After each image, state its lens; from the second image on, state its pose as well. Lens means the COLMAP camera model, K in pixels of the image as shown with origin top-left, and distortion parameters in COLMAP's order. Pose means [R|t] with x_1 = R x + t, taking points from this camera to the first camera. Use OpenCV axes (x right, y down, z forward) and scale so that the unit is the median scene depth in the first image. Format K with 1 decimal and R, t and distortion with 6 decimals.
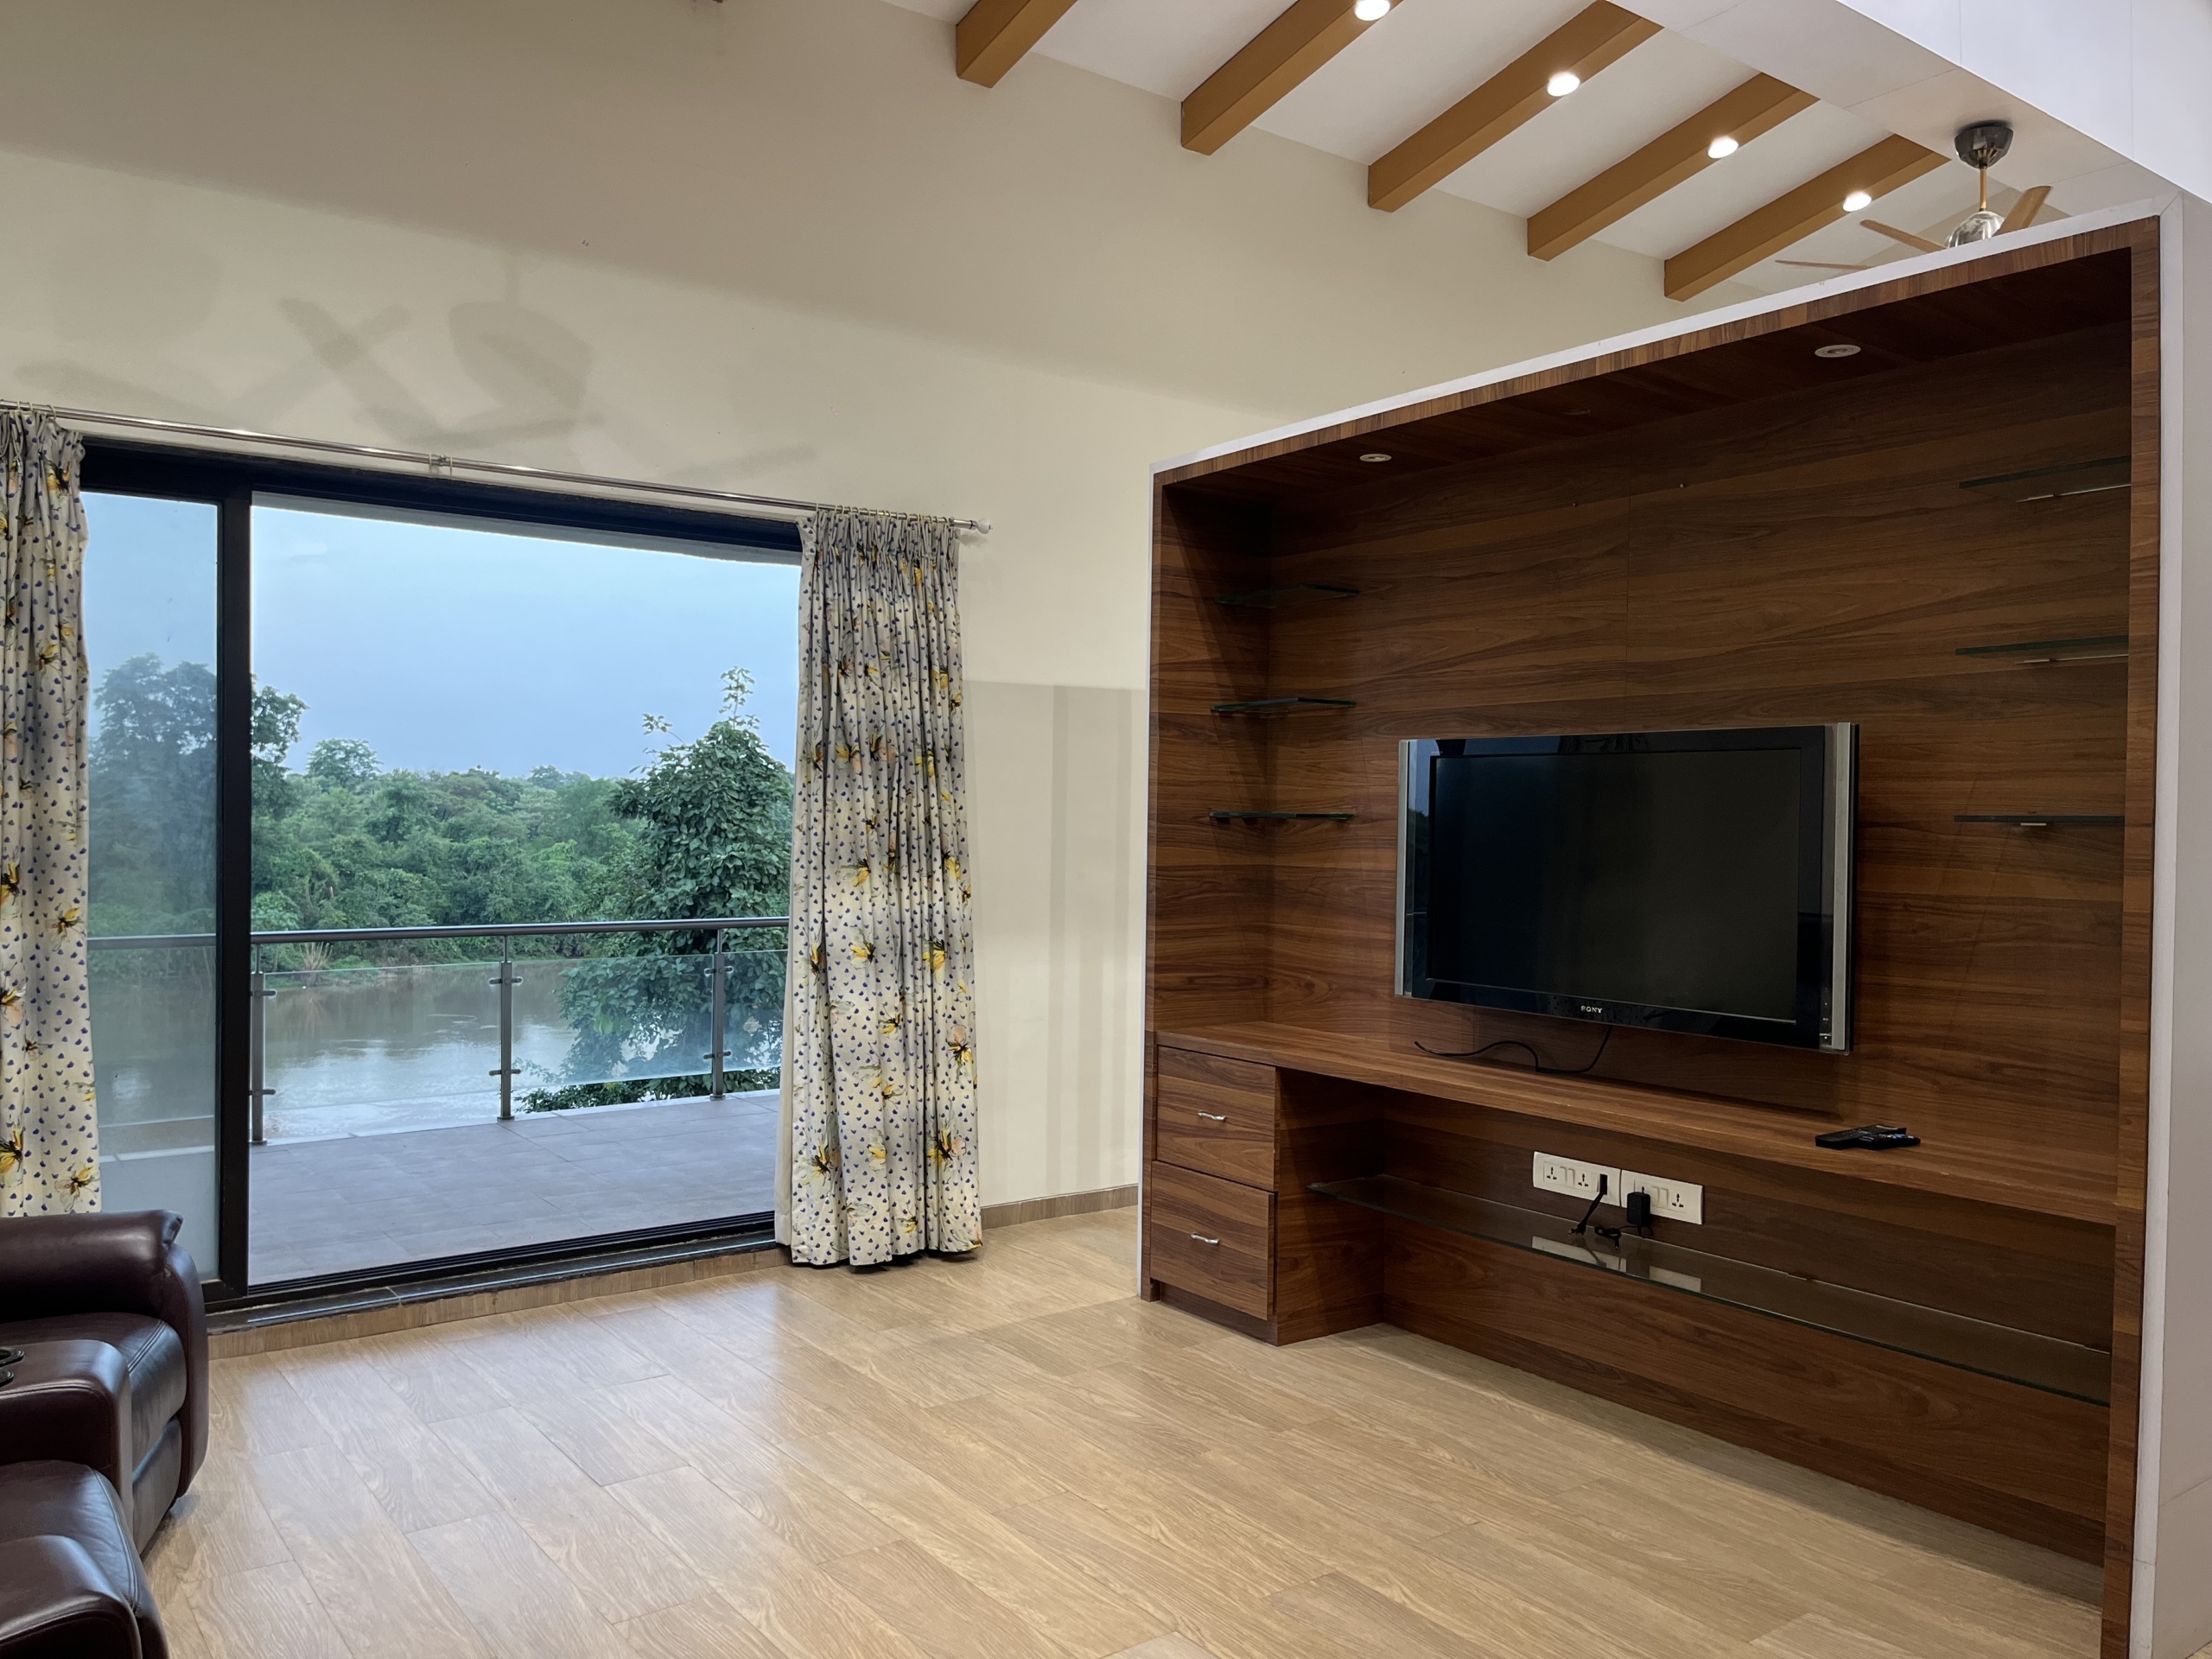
lens RADIAL K [[1675.9, 0, 1107.1], [0, 1675.9, 837.2], [0, 0, 1]] dist [0.066337, -0.088270]
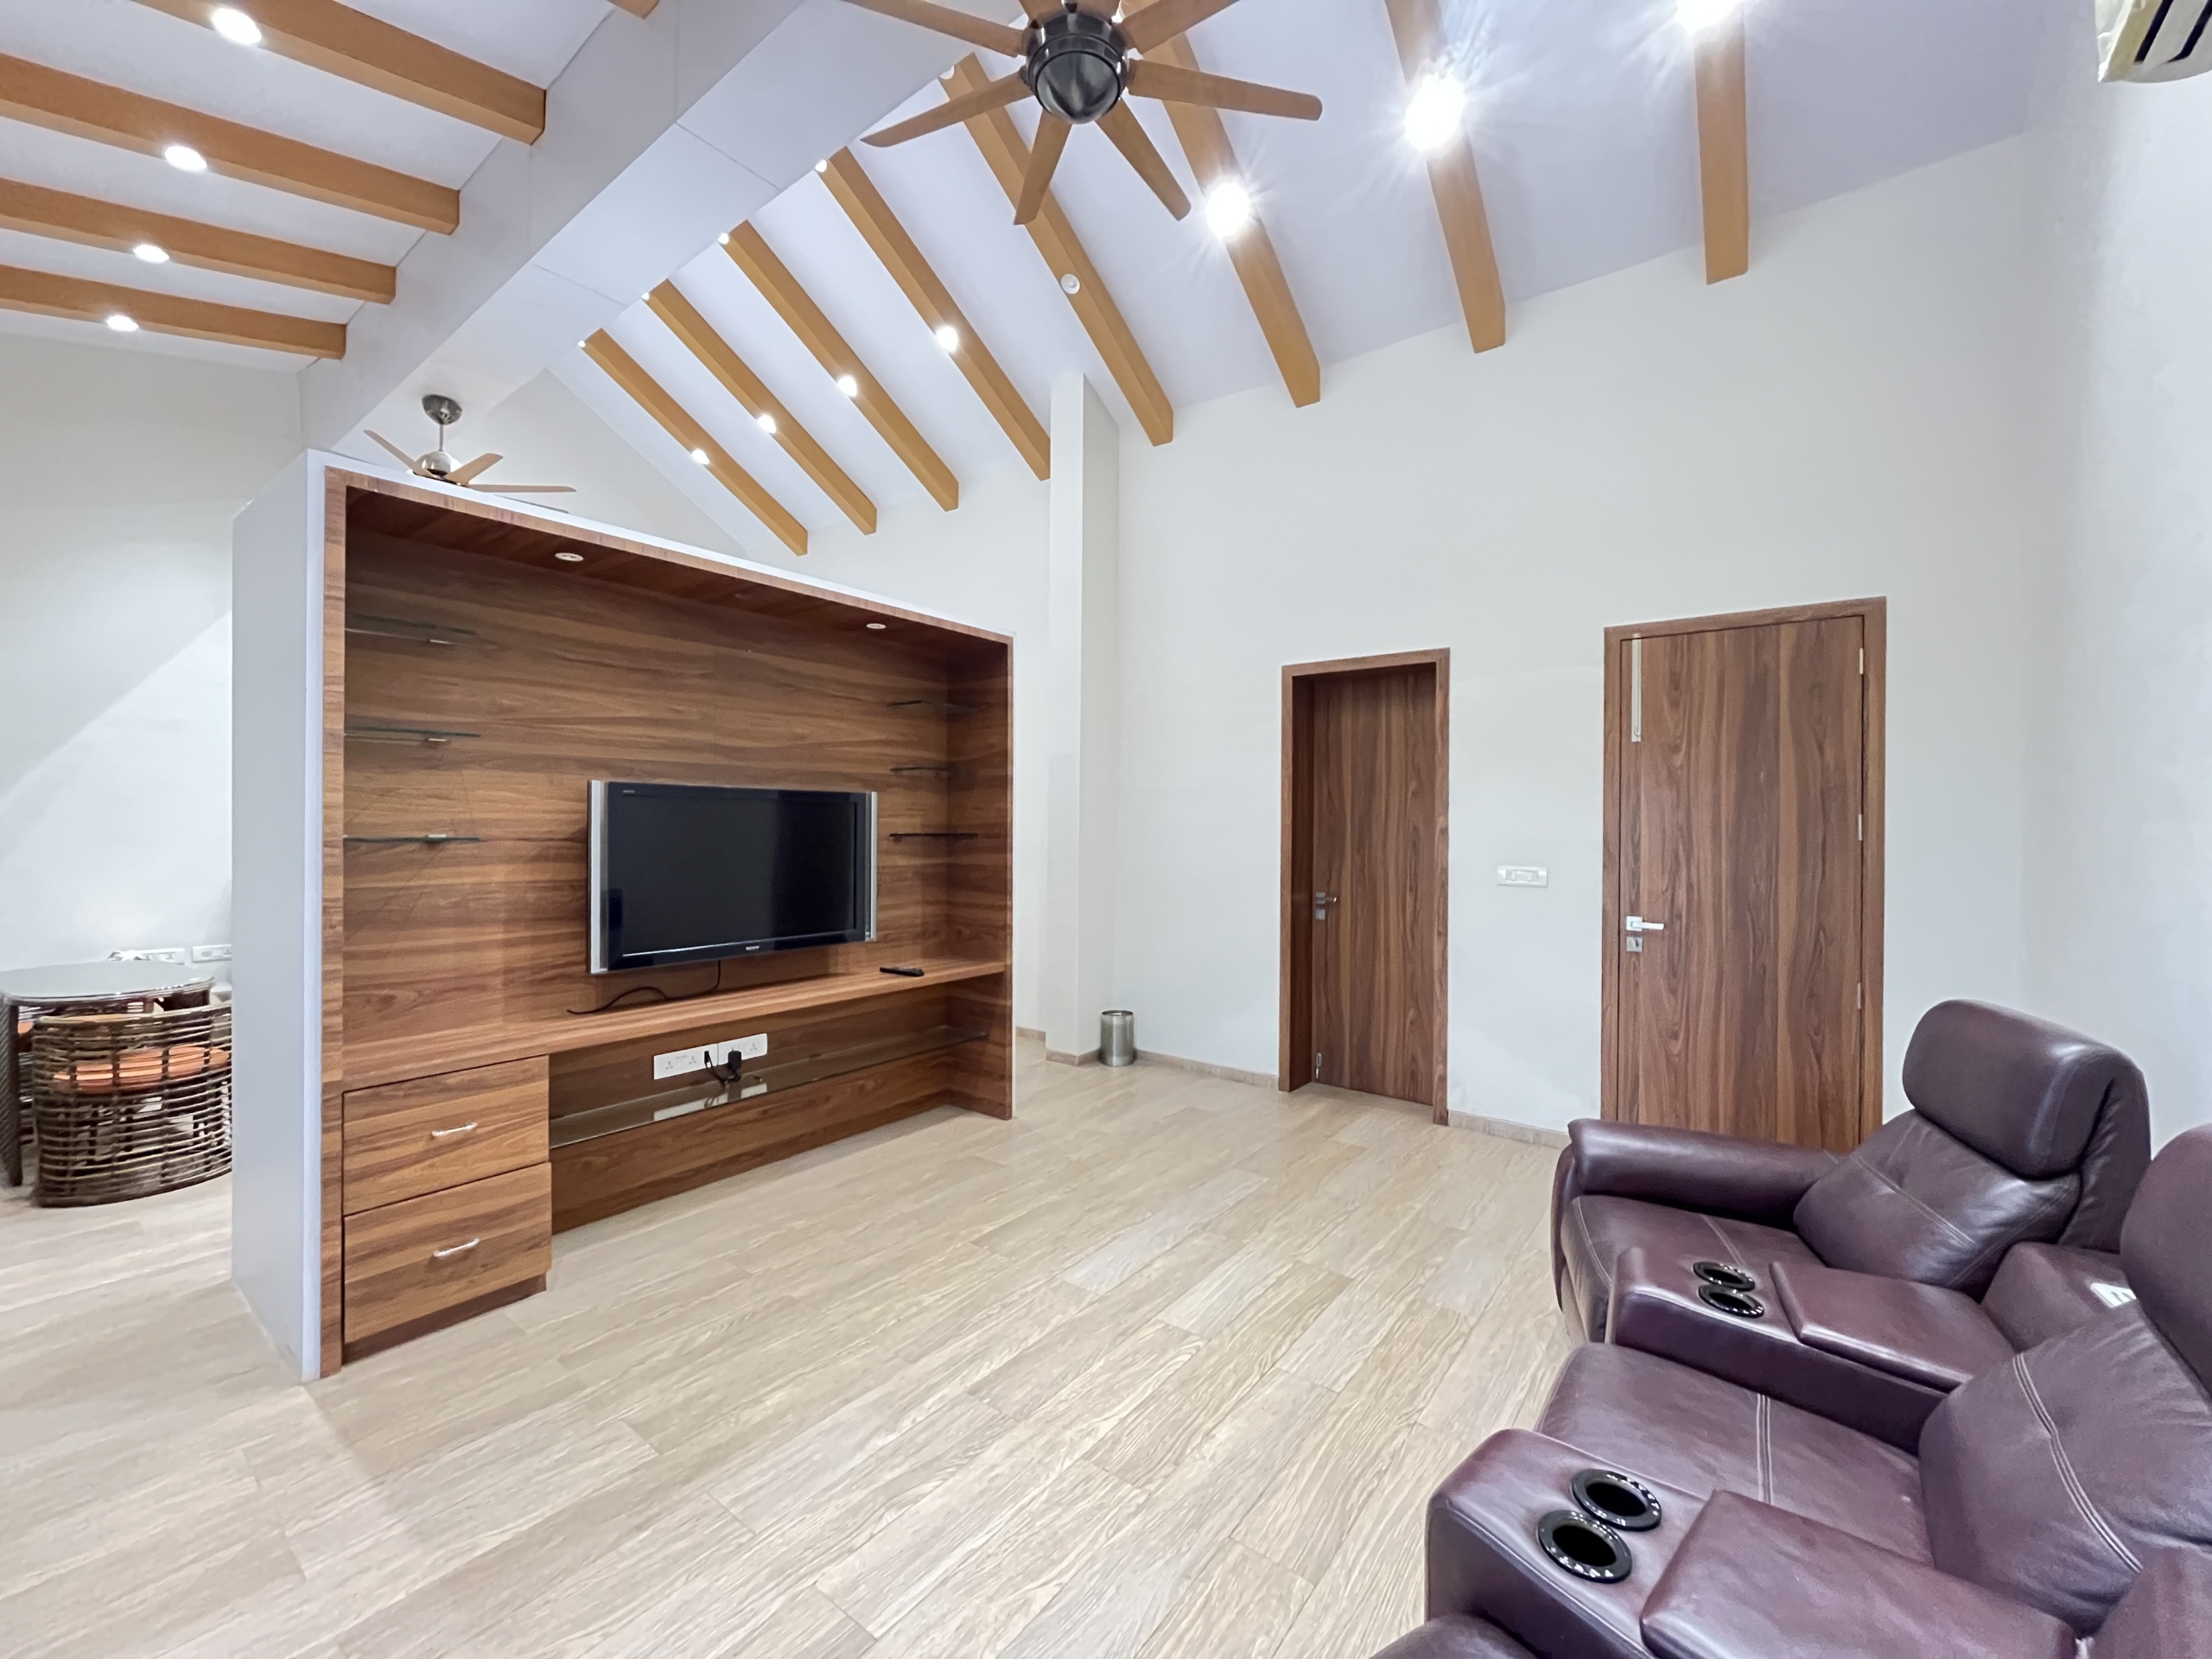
lens RADIAL K [[893.3, 0, 1104.9], [0, 893.3, 825.0], [0, 0, 1]] dist [-0.002372, -0.000435]
pose [[-0.283405, -0.012863, 0.958914, -0.580949], [0.002191, 0.999899, 0.014060, -0.029944], [-0.958998, 0.006085, -0.283348, 0.772154]]
